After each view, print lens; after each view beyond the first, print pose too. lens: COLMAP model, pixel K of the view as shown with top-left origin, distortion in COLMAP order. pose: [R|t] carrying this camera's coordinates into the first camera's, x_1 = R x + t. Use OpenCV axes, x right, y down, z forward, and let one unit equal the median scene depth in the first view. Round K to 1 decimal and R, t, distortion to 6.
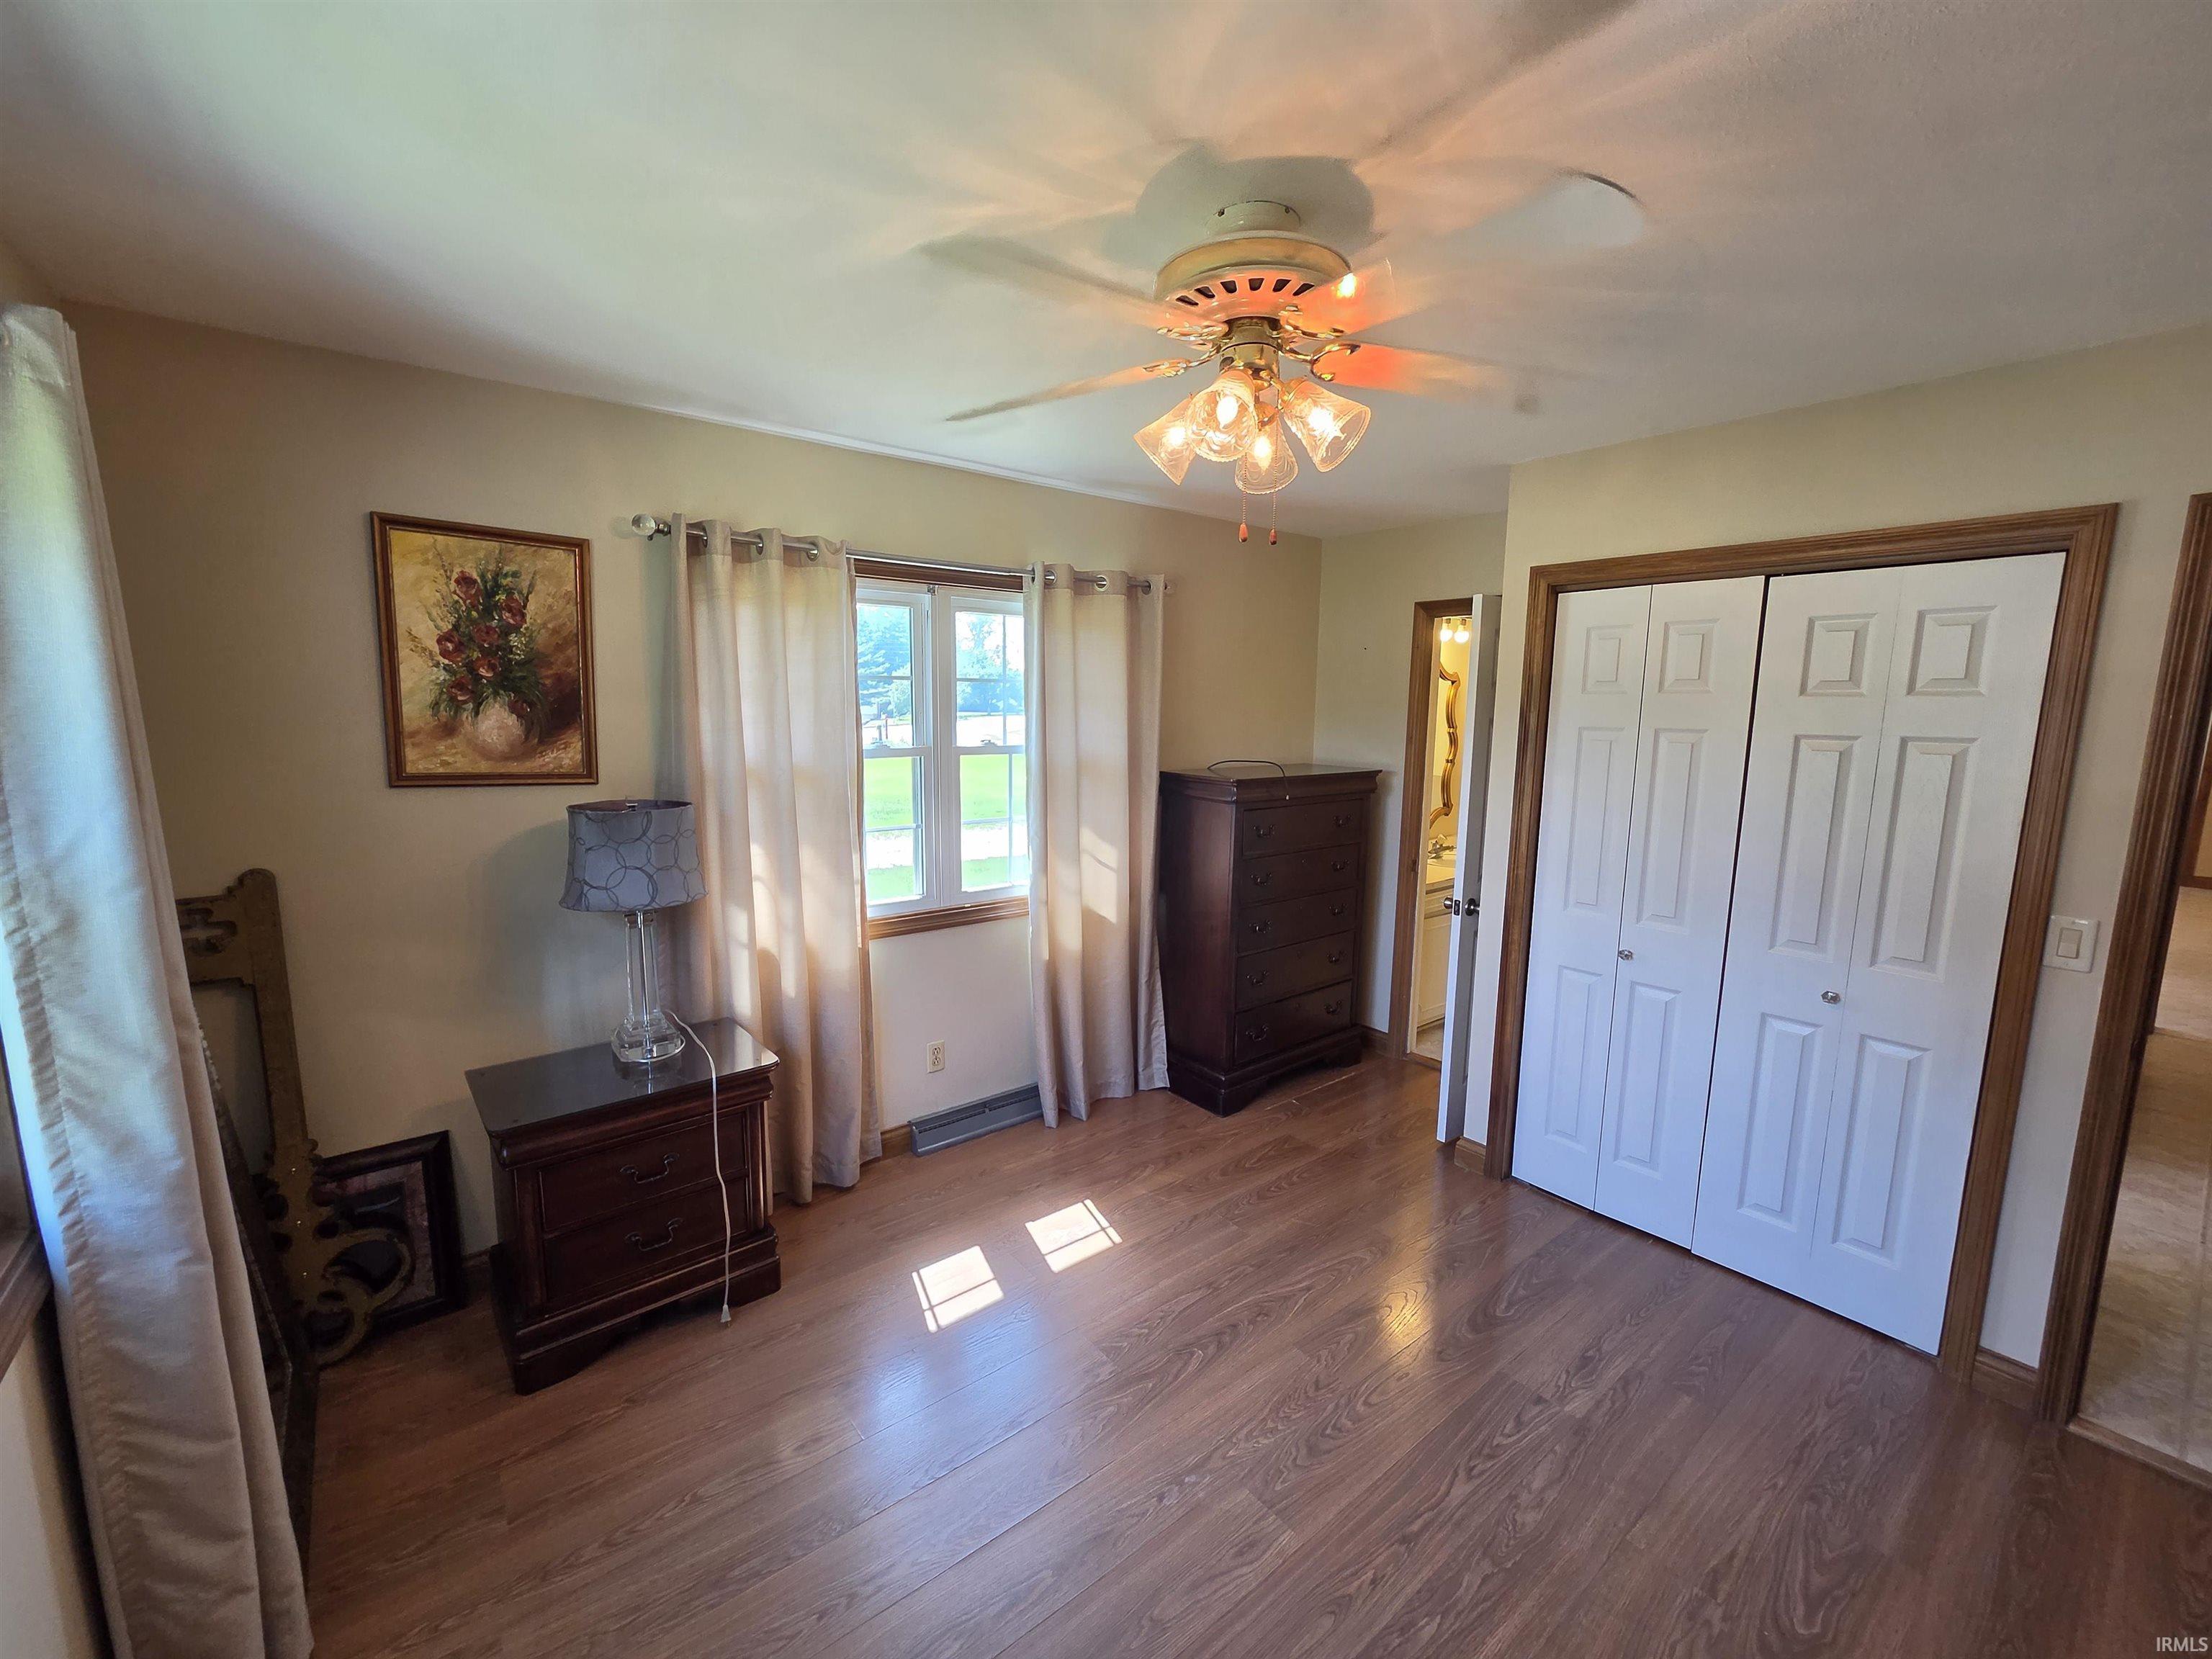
lens RADIAL K [[907.3, 0, 1109.6], [0, 907.3, 833.7], [0, 0, 1]] dist [-0.002730, 0.000426]
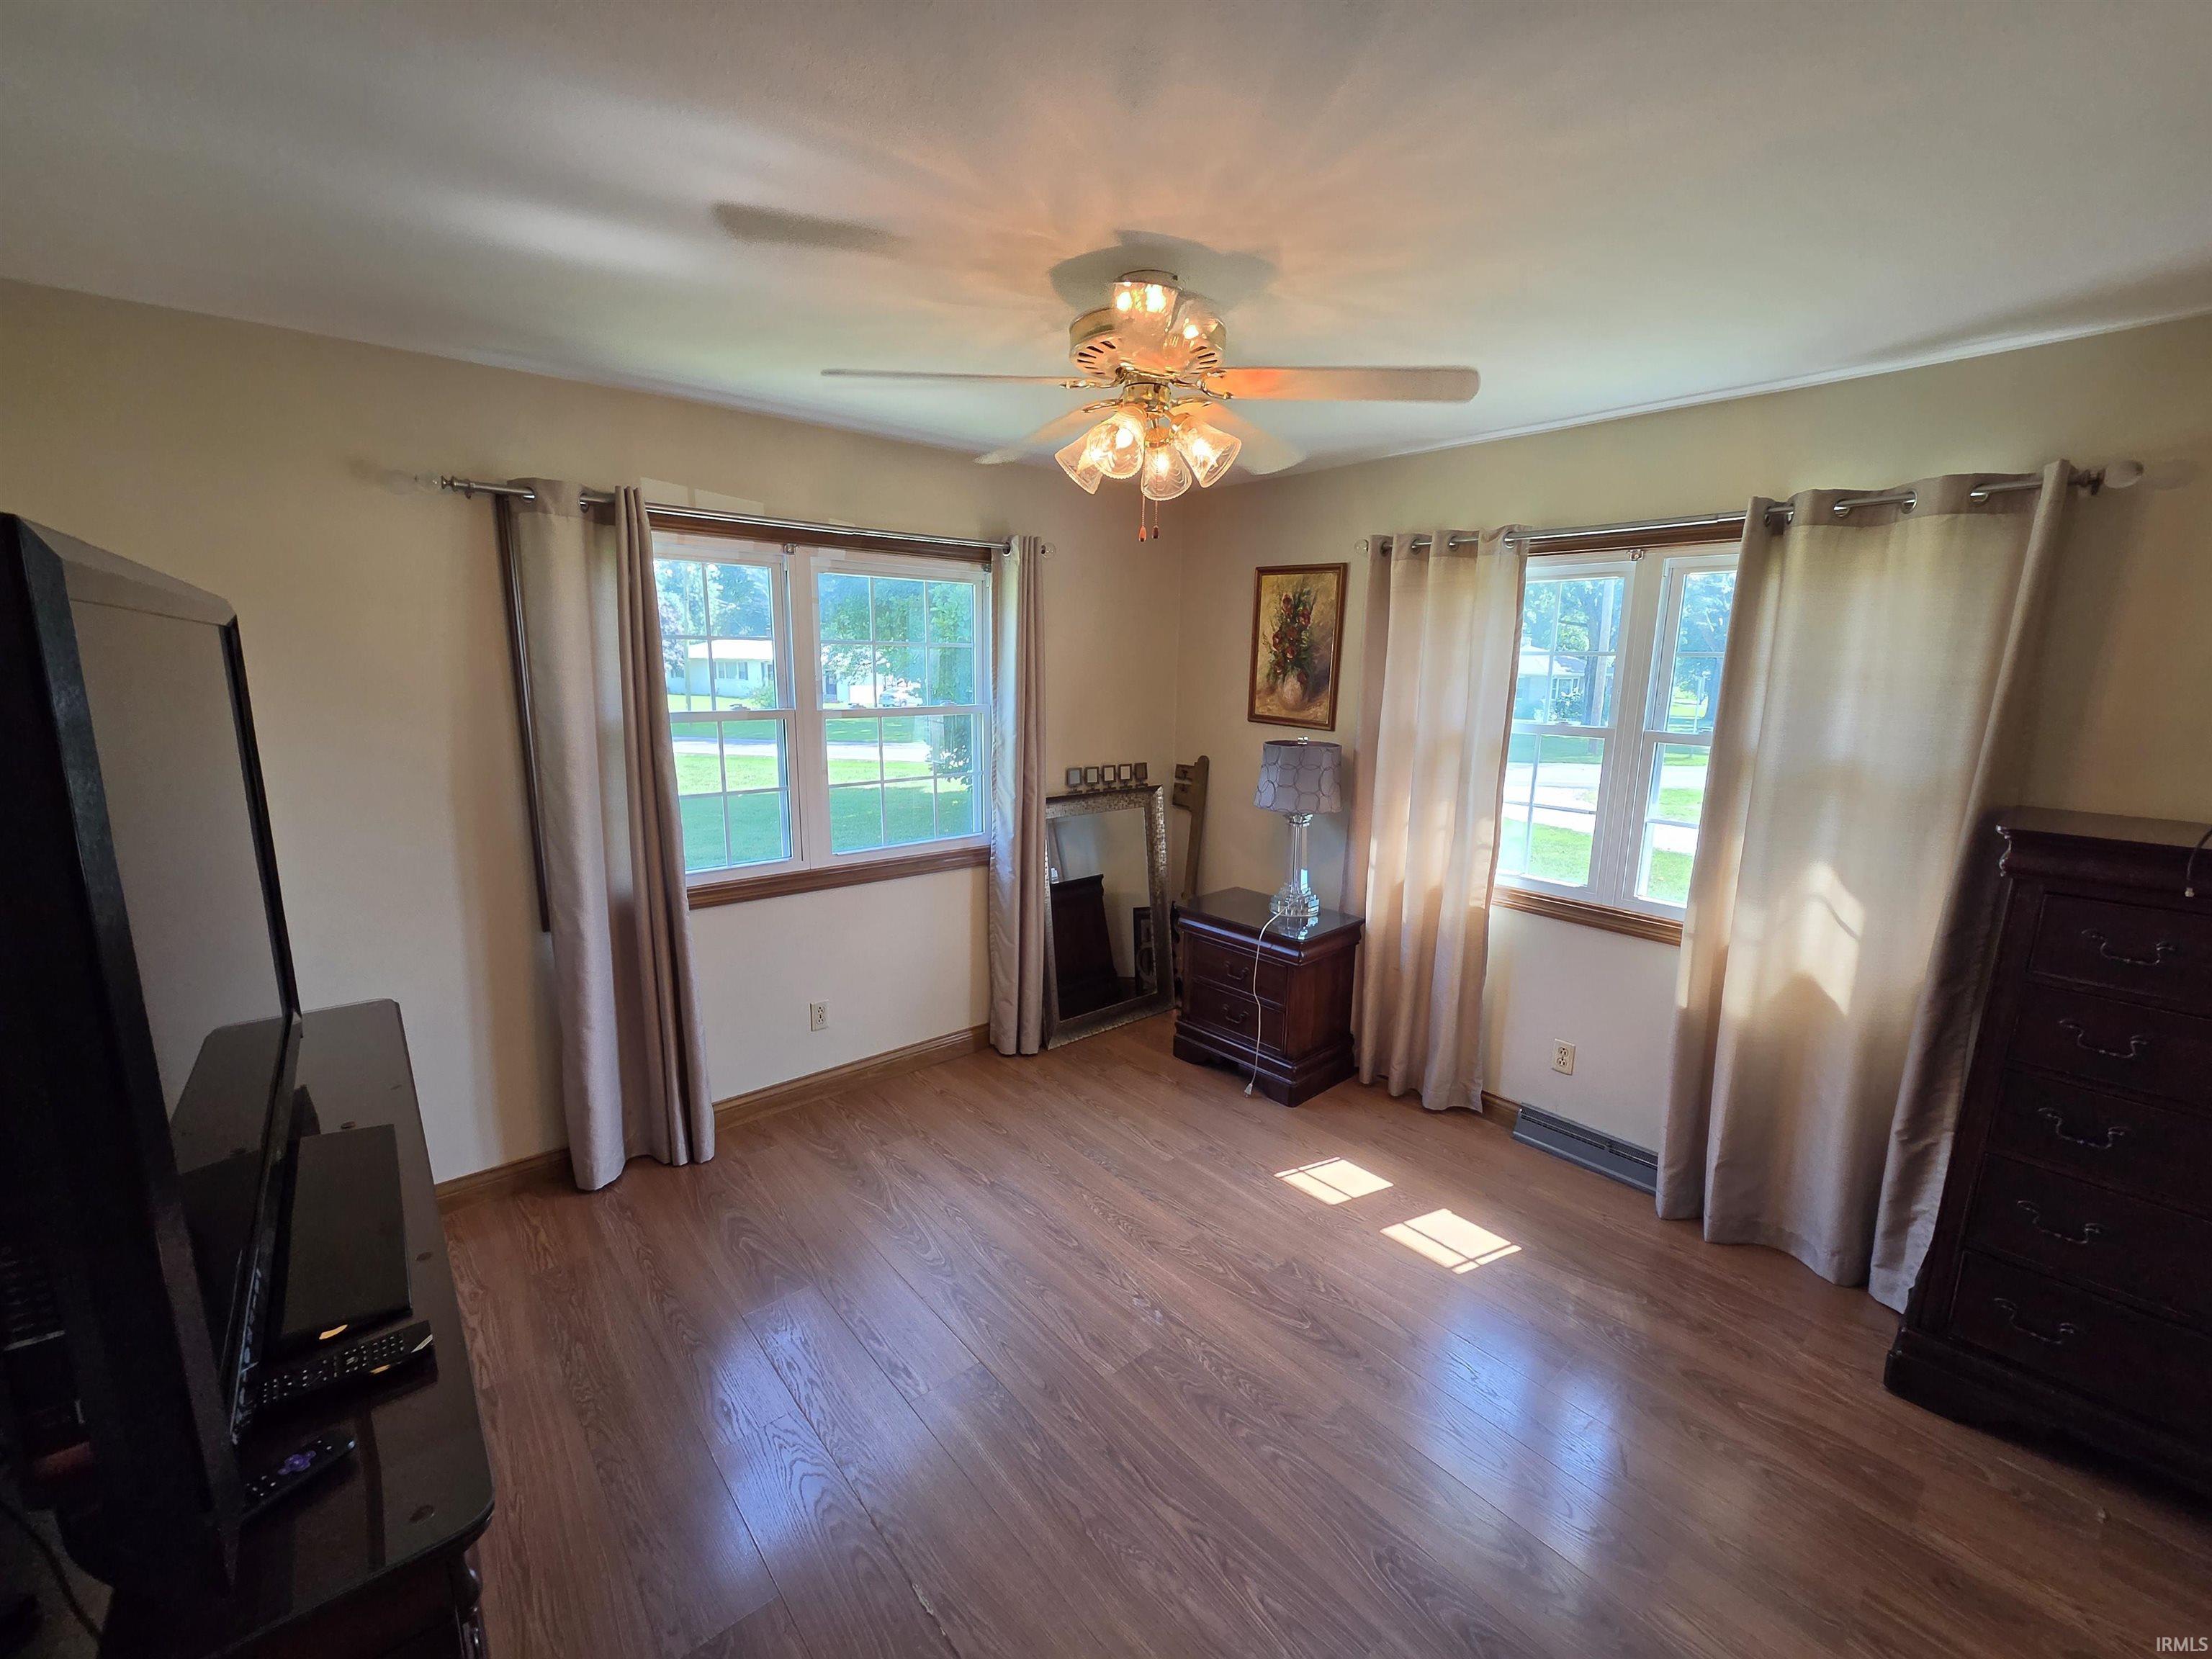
lens RADIAL K [[907.3, 0, 1107.6], [0, 907.3, 831.8], [0, 0, 1]] dist [-0.002730, 0.000426]
pose [[0.033344, 0.173909, -0.984197, 0.951722], [-0.160397, 0.972912, 0.166481, -0.087734], [0.986489, 0.152311, 0.060336, 0.619012]]
